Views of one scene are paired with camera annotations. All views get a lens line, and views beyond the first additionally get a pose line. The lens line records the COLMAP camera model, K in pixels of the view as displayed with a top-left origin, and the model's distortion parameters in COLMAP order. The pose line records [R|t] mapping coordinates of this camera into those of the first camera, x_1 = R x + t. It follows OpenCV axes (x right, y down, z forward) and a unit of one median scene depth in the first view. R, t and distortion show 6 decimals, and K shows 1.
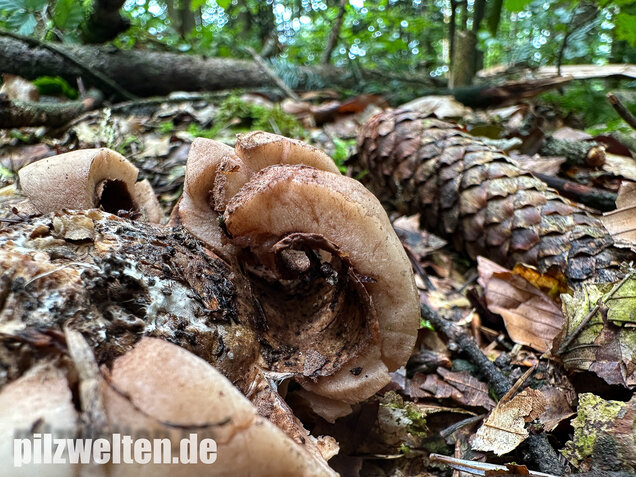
lens RADIAL K [[464.5, 0, 276.4], [0, 464.5, 322.5], [0, 0, 1]] dist [-0.006636, -0.001354]
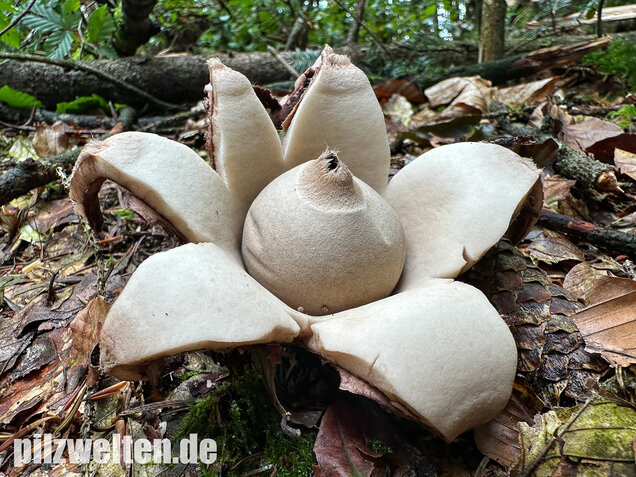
lens RADIAL K [[457.0, 0, 292.5], [0, 457.0, 288.5], [0, 0, 1]] dist [-0.003024, 0.000698]
pose [[0.992678, -0.067714, -0.100022, 0.156002], [0.070554, 0.997191, 0.025127, -0.258560], [0.098040, -0.032000, 0.994668, -0.014431]]
